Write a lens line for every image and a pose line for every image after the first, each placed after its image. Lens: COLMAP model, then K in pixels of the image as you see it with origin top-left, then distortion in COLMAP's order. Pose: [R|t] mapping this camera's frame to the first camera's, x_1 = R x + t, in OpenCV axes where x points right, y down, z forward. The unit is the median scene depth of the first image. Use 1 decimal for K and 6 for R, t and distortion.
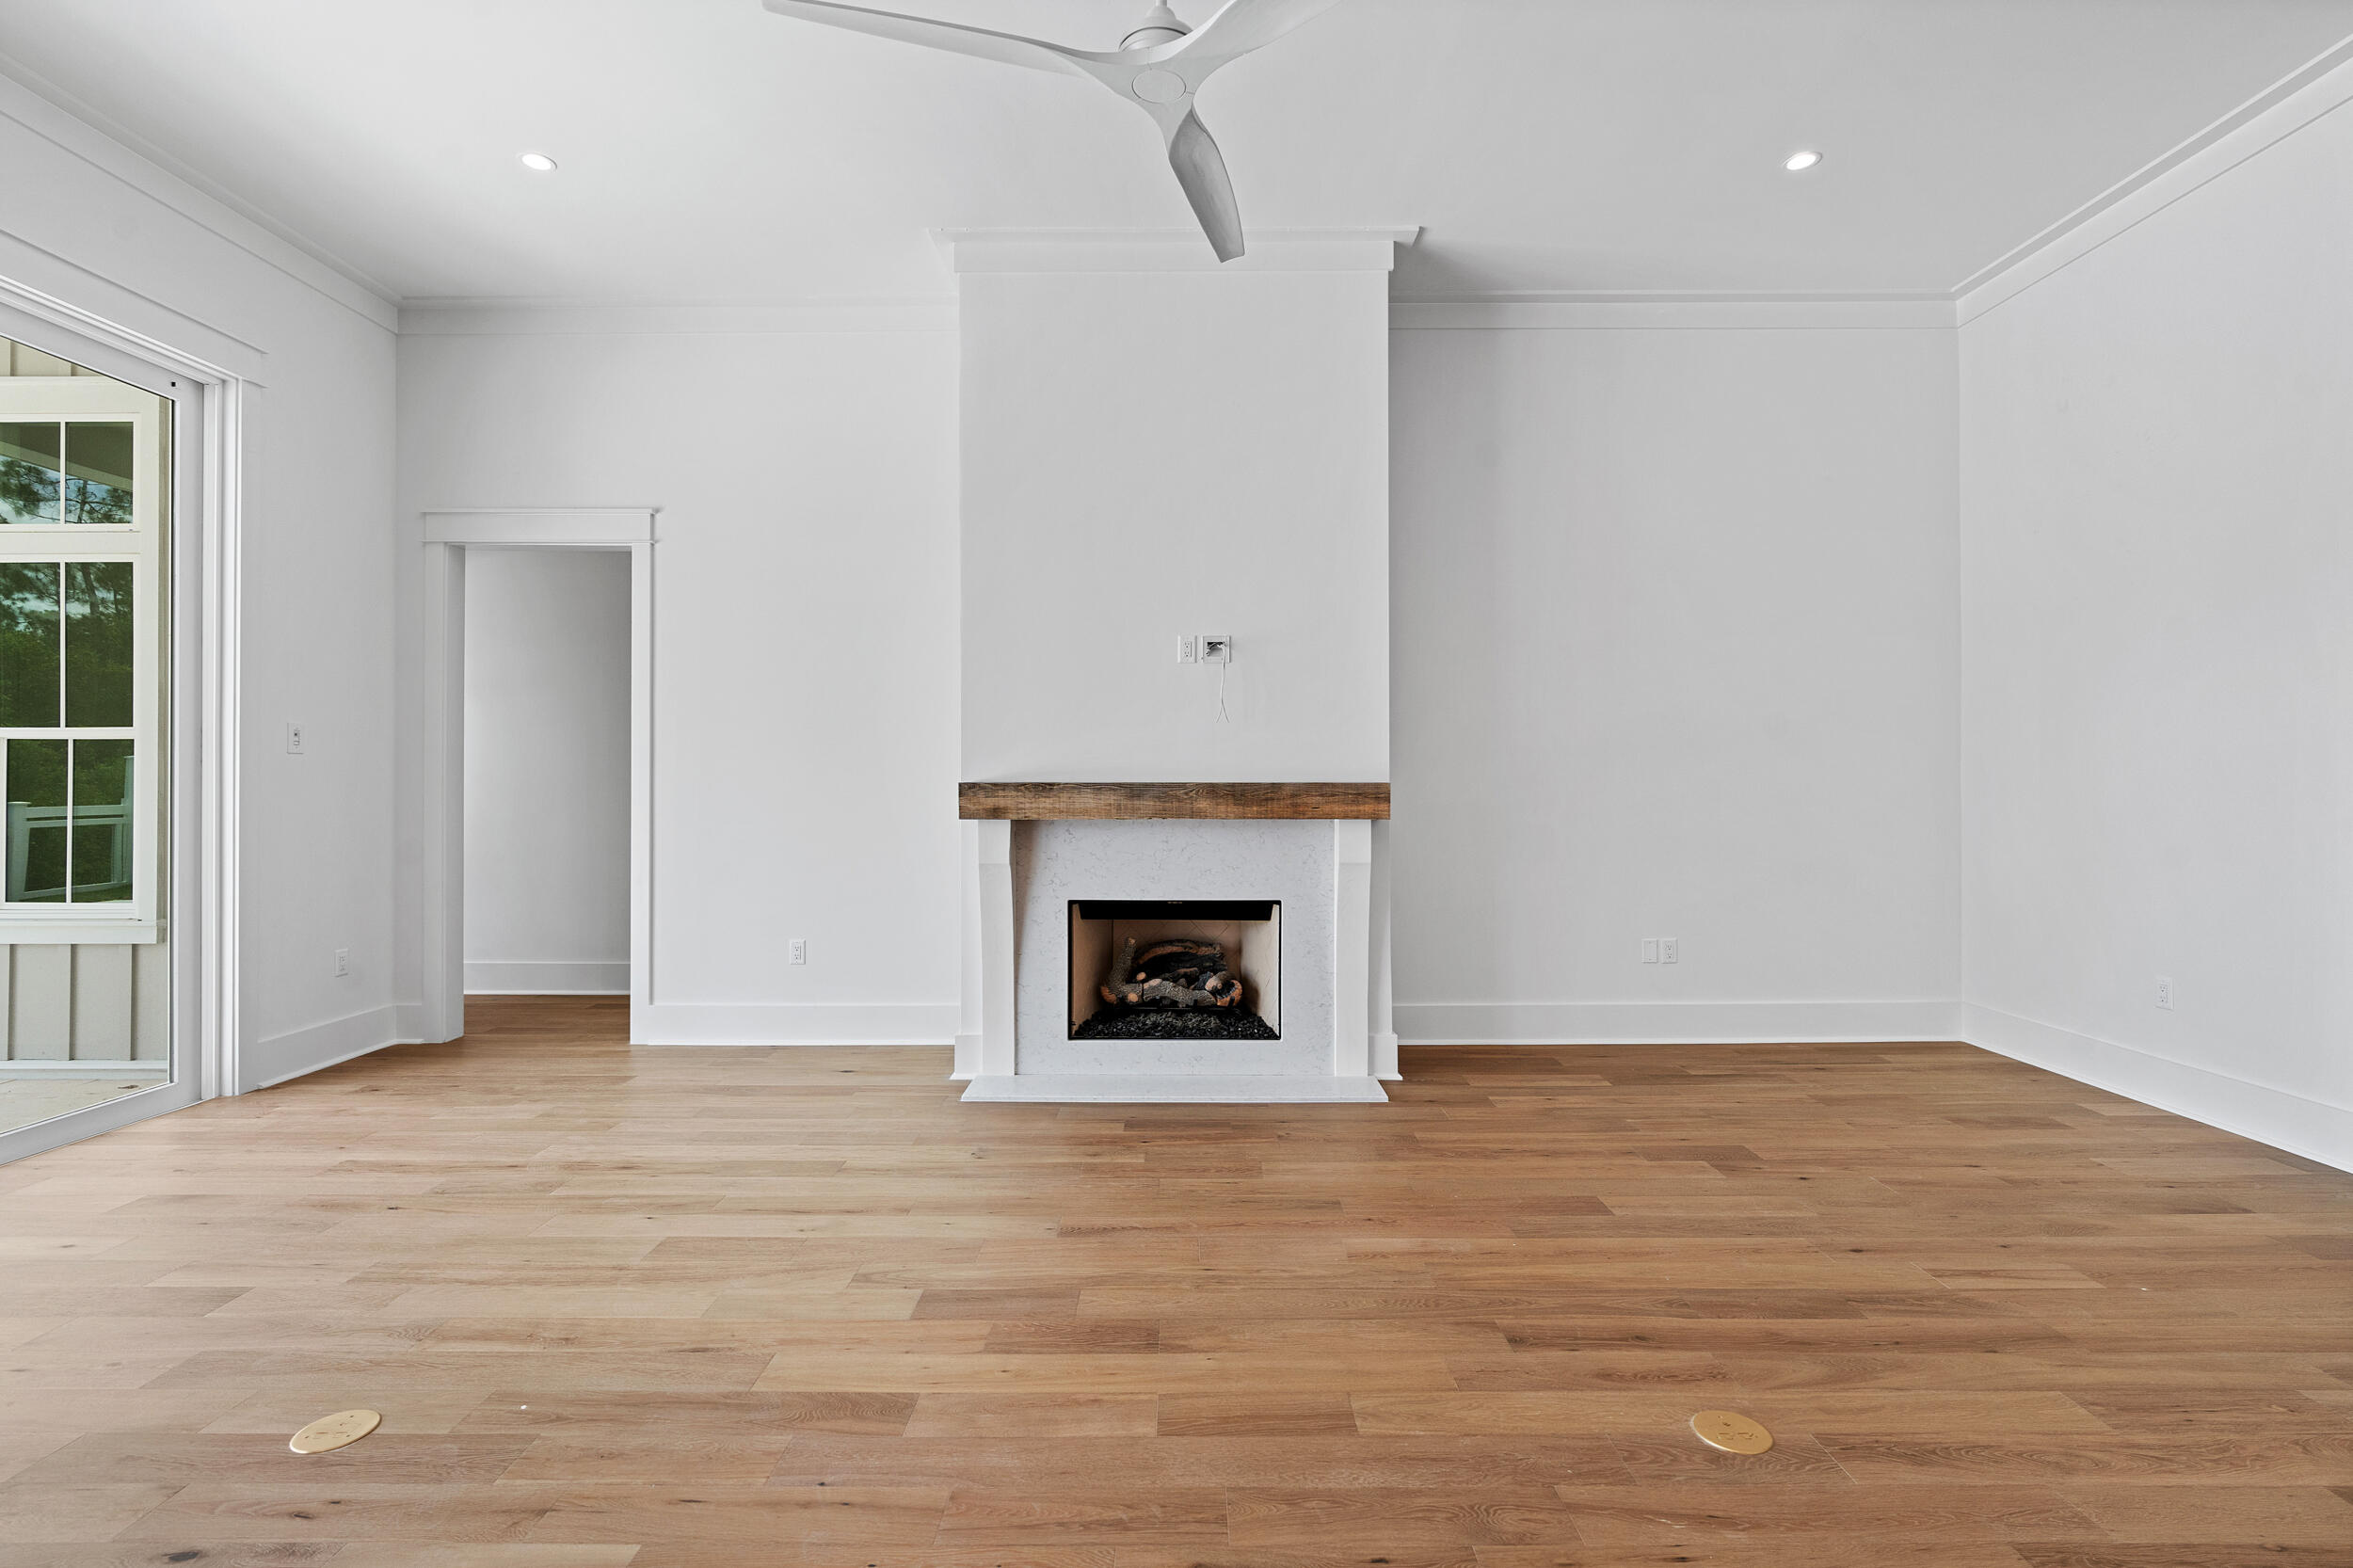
lens RADIAL K [[1070.7, 0, 1179.6], [0, 1070.7, 776.2], [0, 0, 1]] dist [-0.011965, 0.004223]
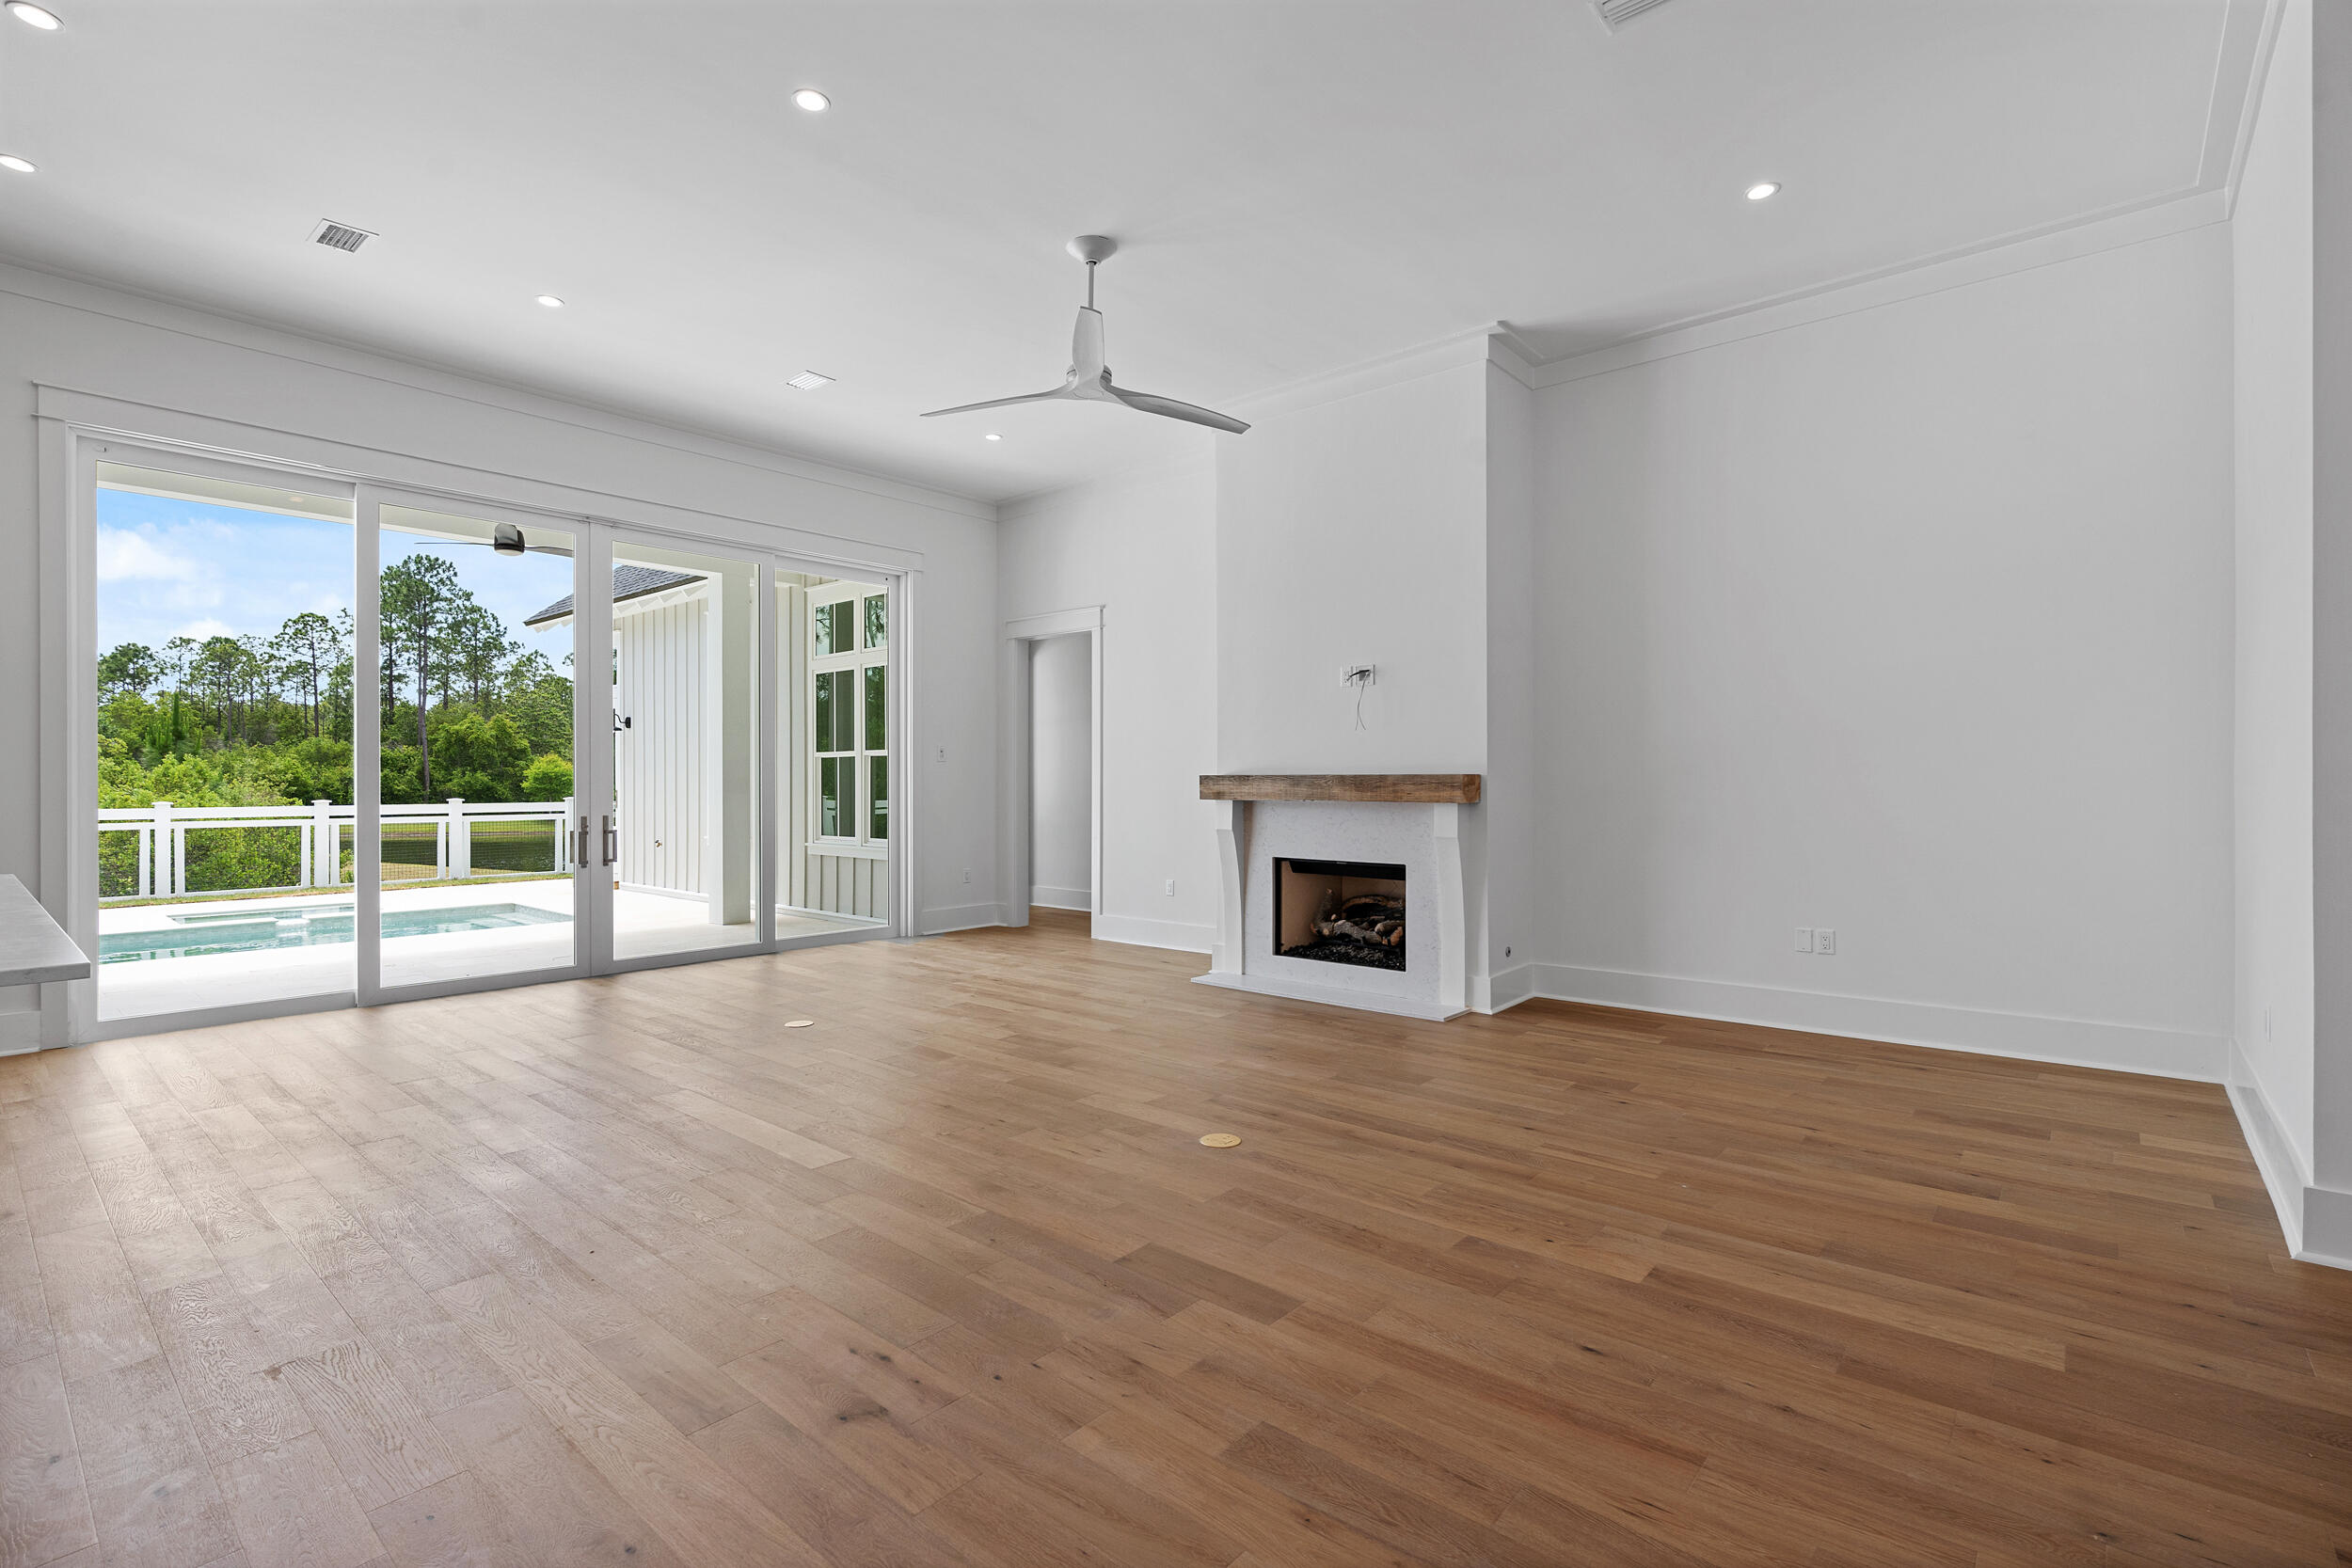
lens RADIAL K [[1070.2, 0, 1179.1], [0, 1070.2, 776.2], [0, 0, 1]] dist [-0.011965, 0.004223]
pose [[0.761585, -0.002974, -0.648058, 0.761914], [0.003801, 0.999993, -0.000122, 0.007200], [0.648054, -0.002371, 0.761591, -0.182282]]
